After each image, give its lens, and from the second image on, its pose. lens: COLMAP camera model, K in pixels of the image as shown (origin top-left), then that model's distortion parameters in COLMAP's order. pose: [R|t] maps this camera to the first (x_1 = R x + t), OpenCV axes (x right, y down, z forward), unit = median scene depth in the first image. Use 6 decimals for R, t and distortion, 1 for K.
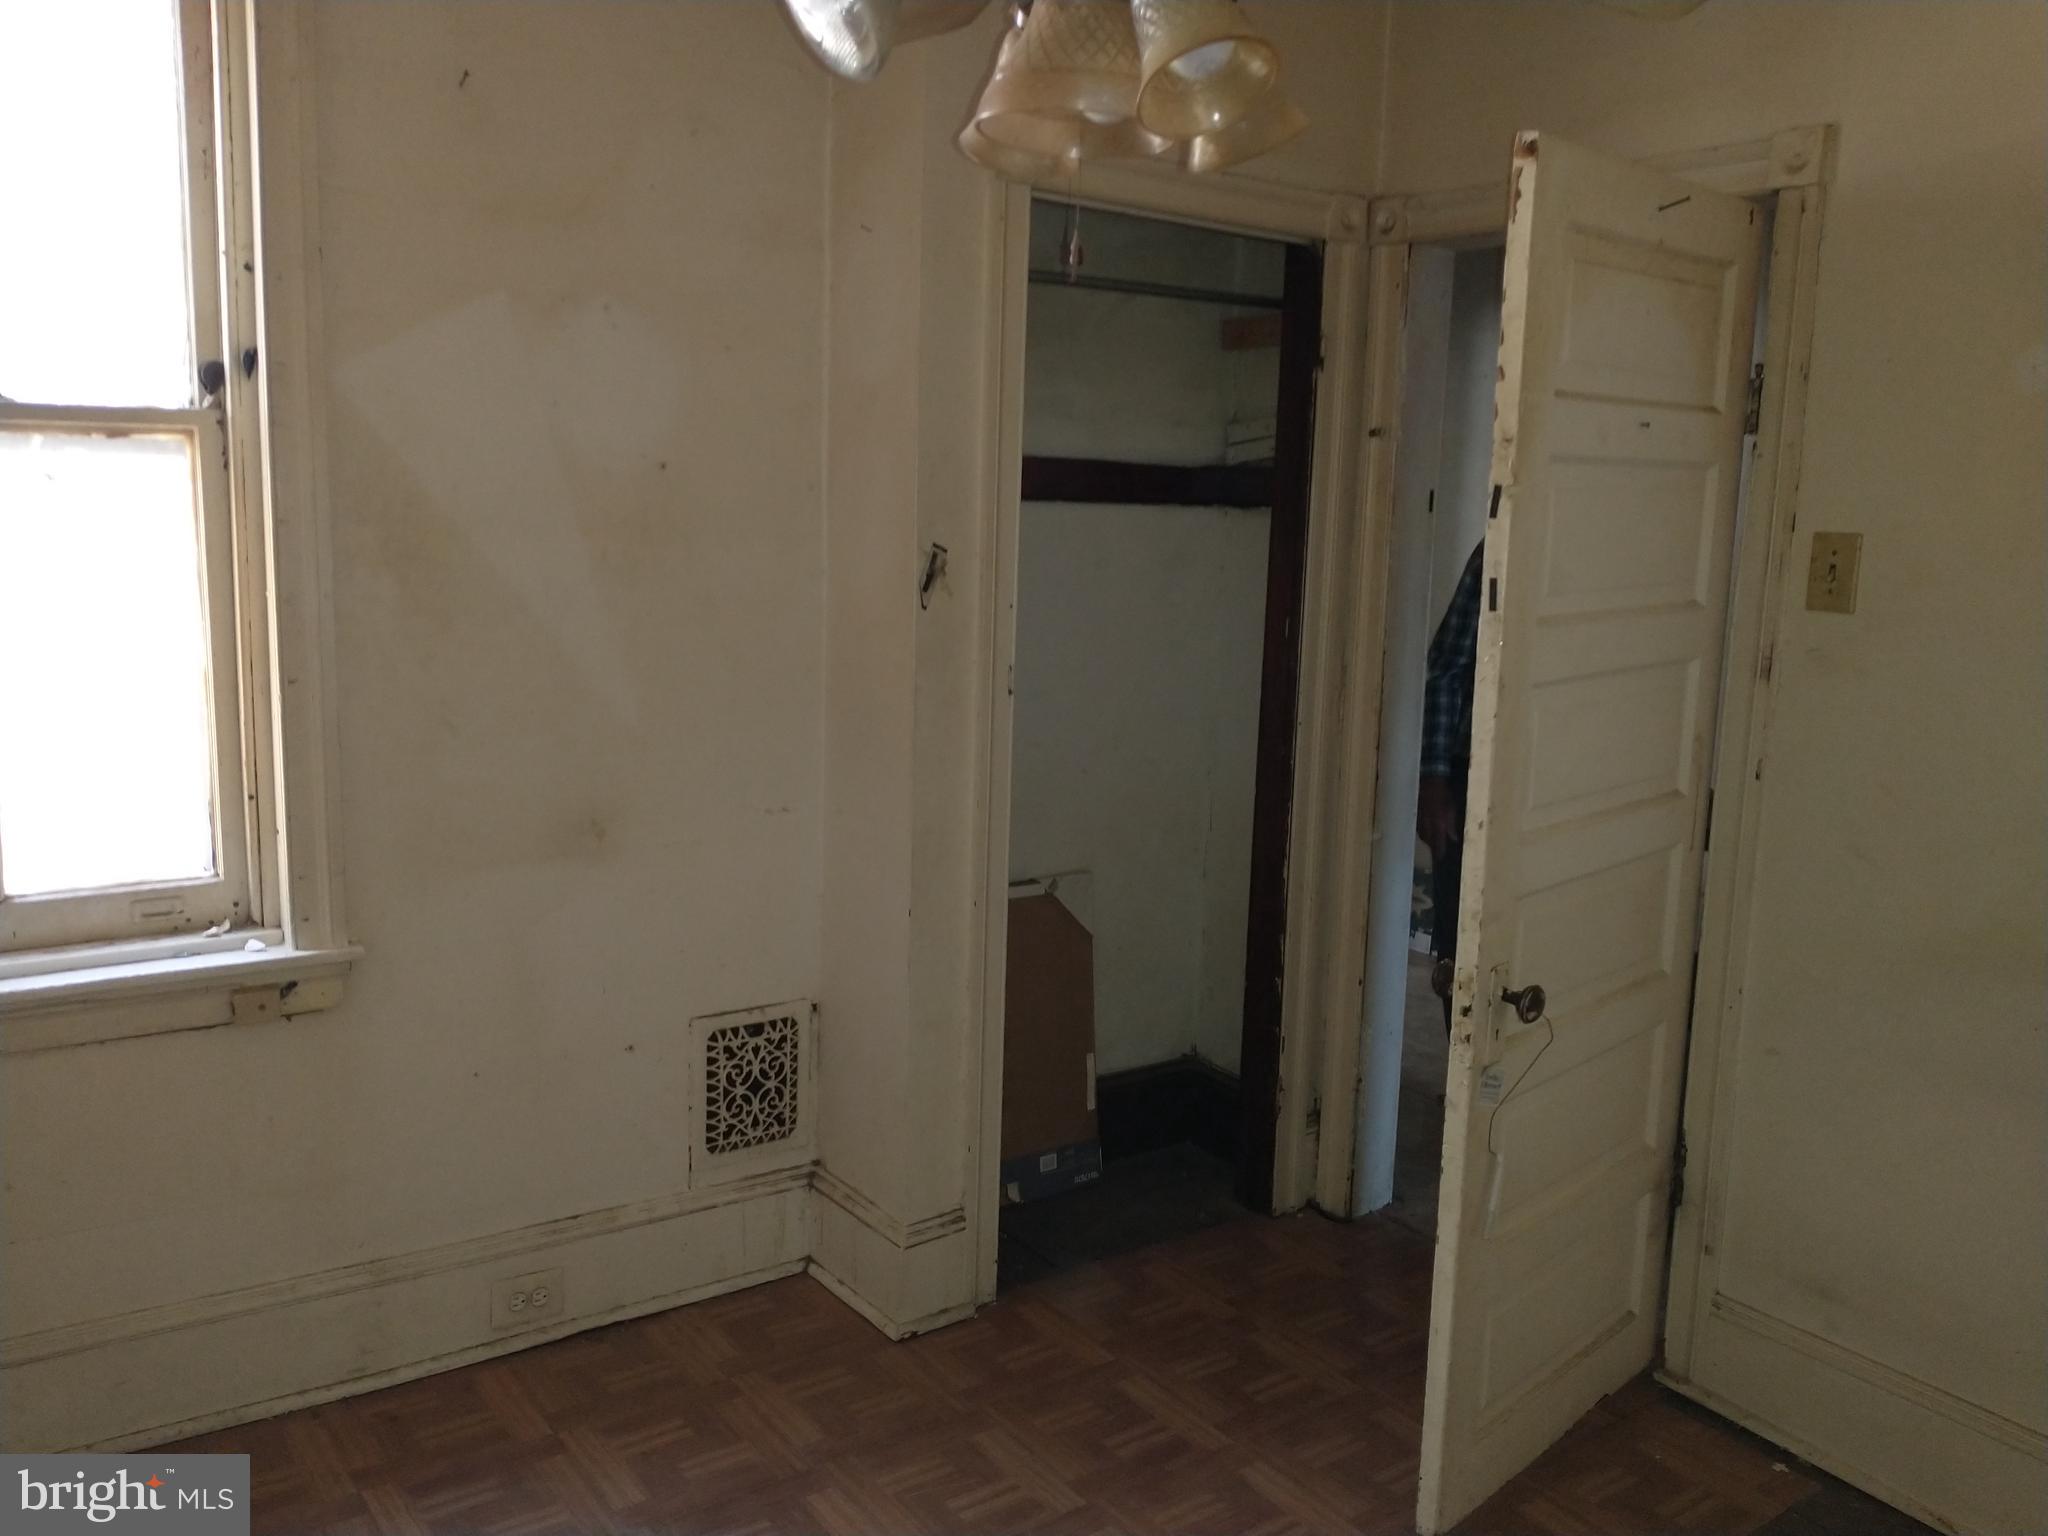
lens RADIAL K [[1669.5, 0, 1024.0], [0, 1669.5, 768.0], [0, 0, 1]] dist [0.065919, -0.125603]
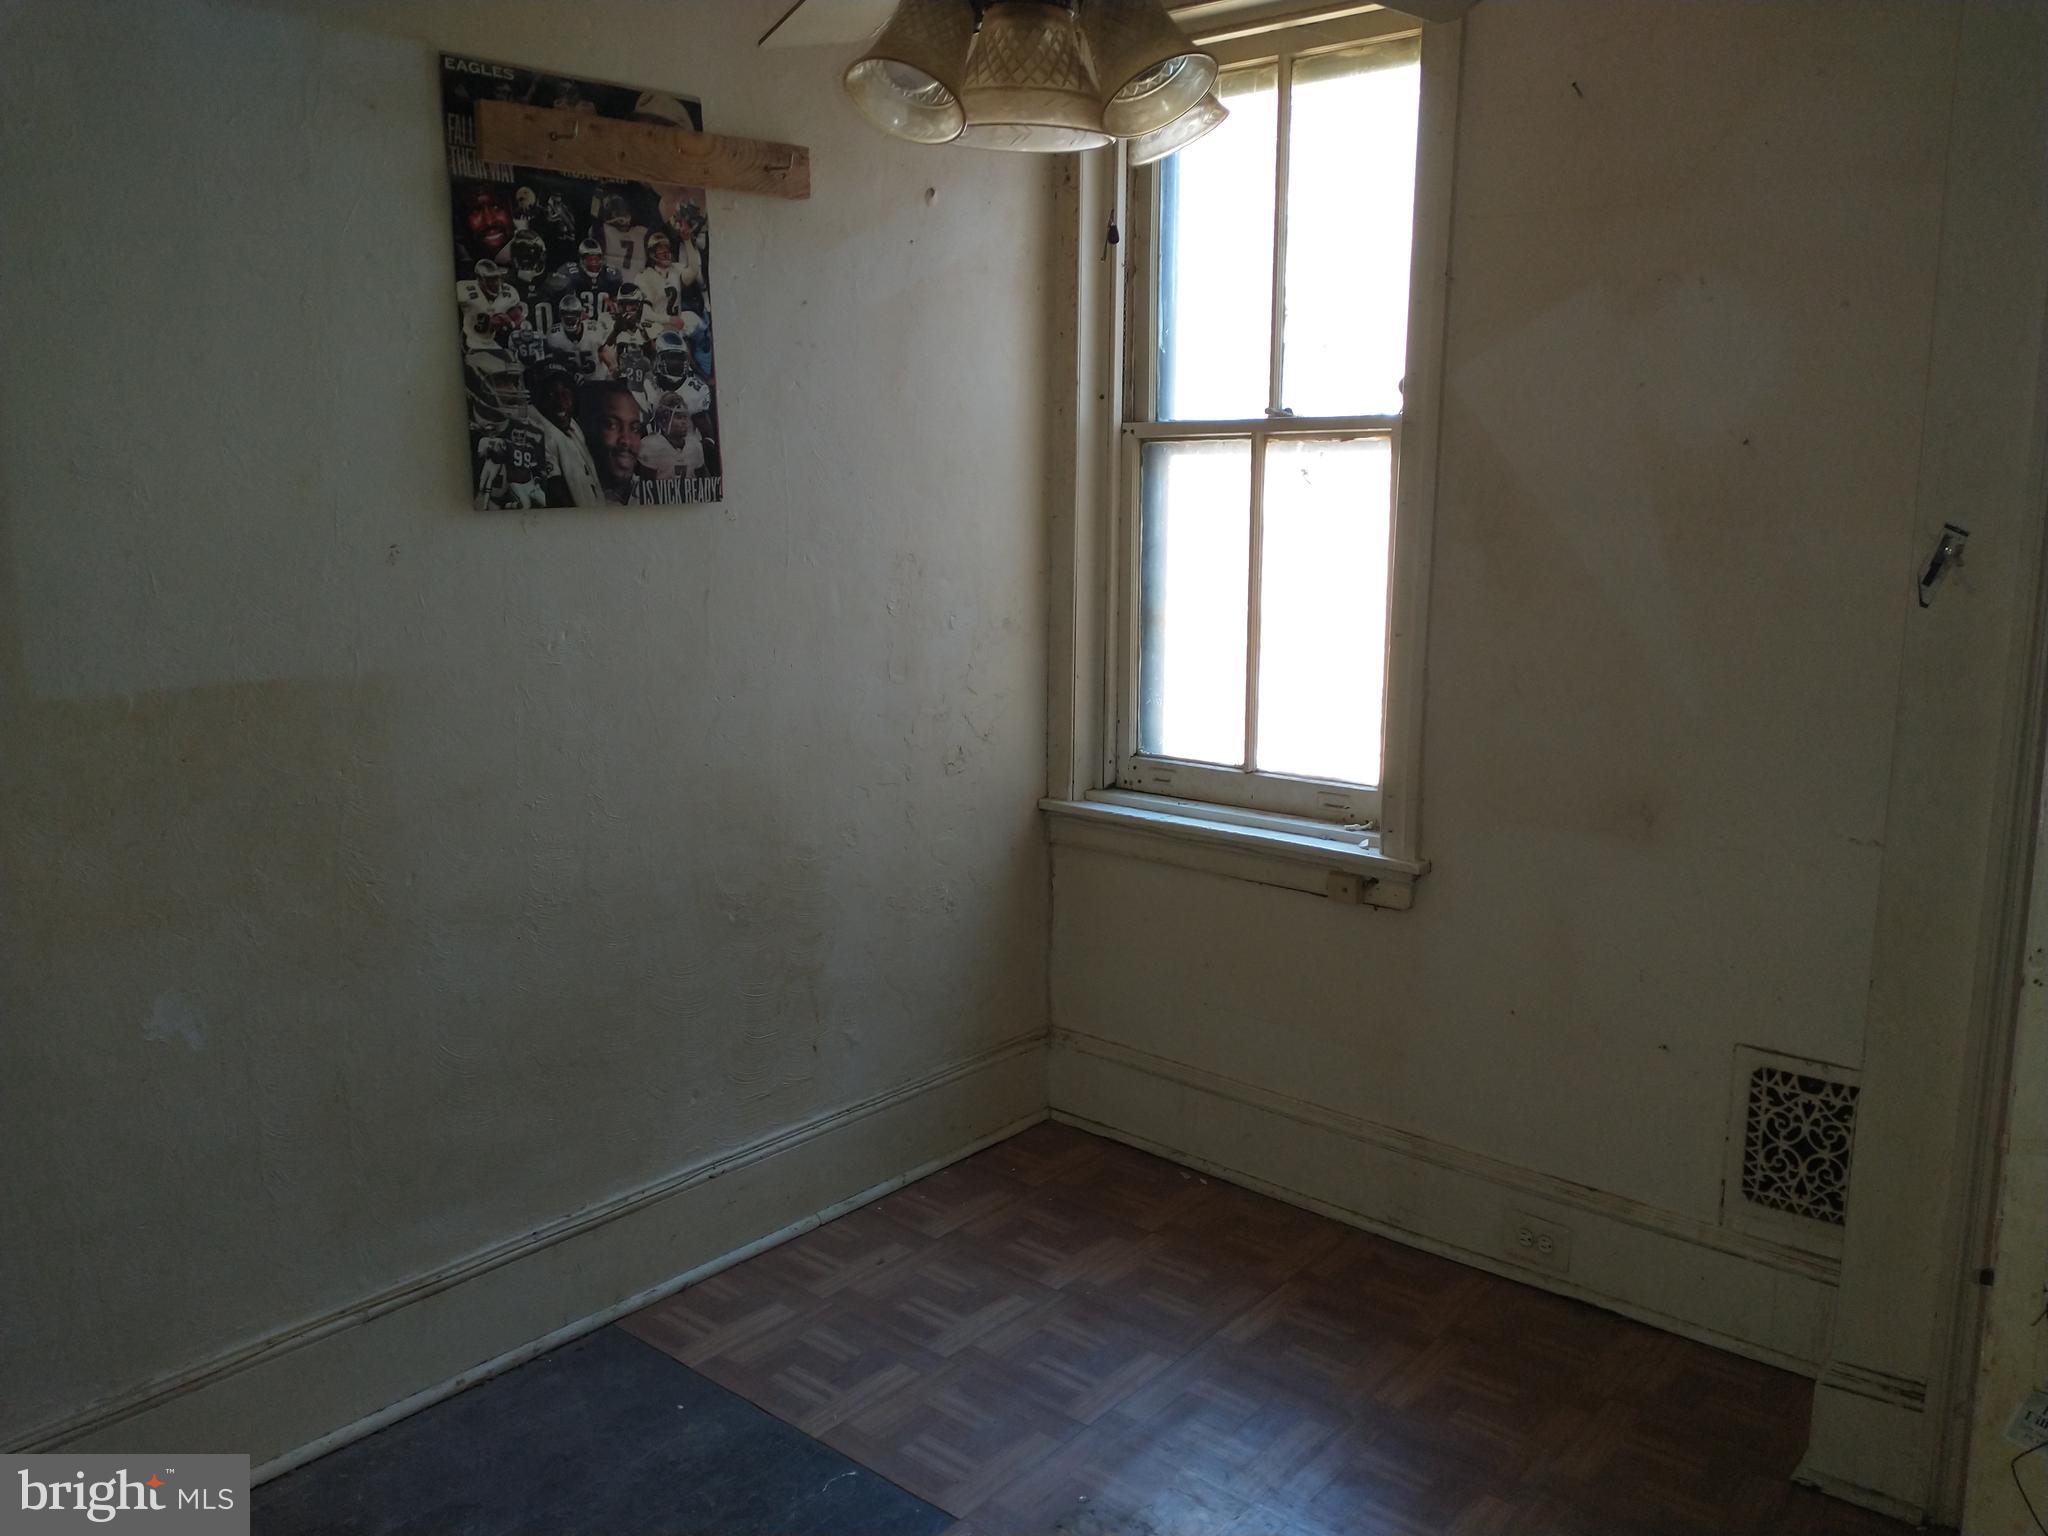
lens RADIAL K [[1595.4, 0, 1024.0], [0, 1595.4, 768.0], [0, 0, 1]] dist [0.002705, -0.045014]
pose [[0.257592, 0.143587, -0.955526, 0.515373], [-0.160529, 0.981514, 0.104217, -0.027720], [0.952826, 0.126544, 0.275880, 0.363879]]
